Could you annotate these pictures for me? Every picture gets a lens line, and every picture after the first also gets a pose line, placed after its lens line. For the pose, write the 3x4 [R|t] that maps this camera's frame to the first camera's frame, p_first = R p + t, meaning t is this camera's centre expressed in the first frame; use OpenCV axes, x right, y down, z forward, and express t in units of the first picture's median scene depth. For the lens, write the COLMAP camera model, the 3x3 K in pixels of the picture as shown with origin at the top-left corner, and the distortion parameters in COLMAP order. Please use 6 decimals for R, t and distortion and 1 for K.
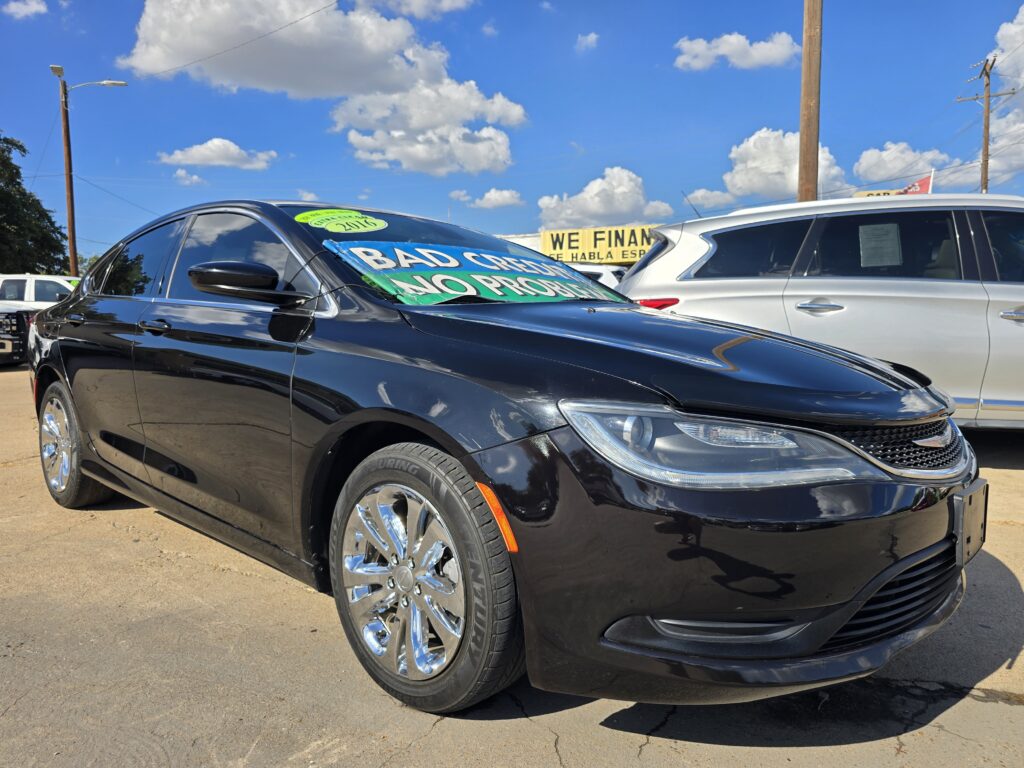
lens RADIAL K [[688.6, 0, 512.0], [0, 688.6, 384.0], [0, 0, 1]] dist [0.068120, -0.057319]
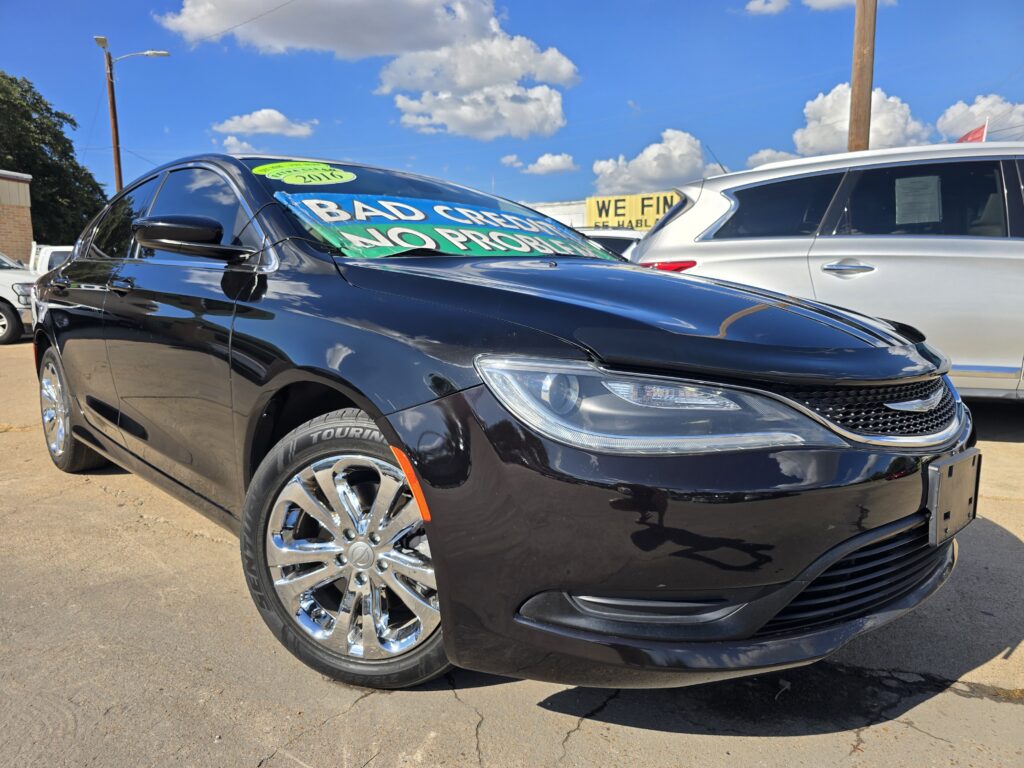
lens RADIAL K [[700.7, 0, 514.1], [0, 700.7, 378.9], [0, 0, 1]] dist [0.057568, -0.044365]
pose [[0.997865, 0.005110, -0.065111, 0.115437], [-0.003067, 0.999501, 0.031438, 0.015941], [0.065240, -0.031171, 0.997383, 0.052416]]
